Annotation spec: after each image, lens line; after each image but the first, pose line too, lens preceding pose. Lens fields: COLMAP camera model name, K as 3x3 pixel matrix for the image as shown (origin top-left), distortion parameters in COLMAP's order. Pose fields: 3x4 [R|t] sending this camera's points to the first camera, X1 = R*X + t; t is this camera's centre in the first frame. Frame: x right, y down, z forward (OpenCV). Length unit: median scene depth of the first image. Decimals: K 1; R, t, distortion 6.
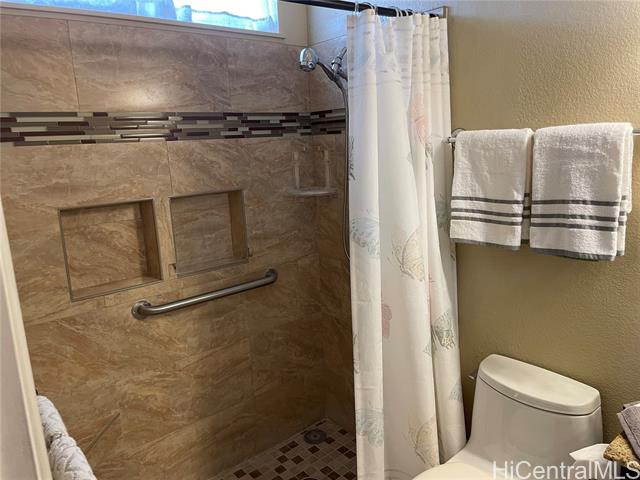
lens RADIAL K [[483.1, 0, 320.6], [0, 483.1, 240.3], [0, 0, 1]] dist [0.023664, -0.020479]
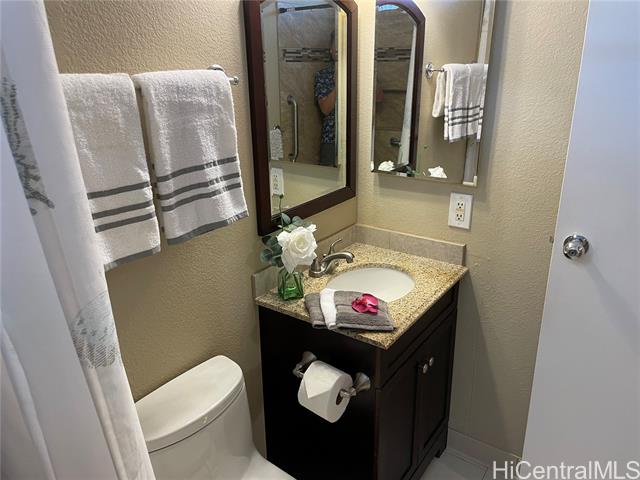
lens RADIAL K [[483.1, 0, 320.1], [0, 483.1, 236.6], [0, 0, 1]] dist [0.023664, -0.020479]
pose [[-0.252305, -0.273333, 0.928241, -0.332161], [0.219131, 0.918215, 0.329943, -0.195553], [-0.942509, 0.286653, -0.171775, 0.974487]]
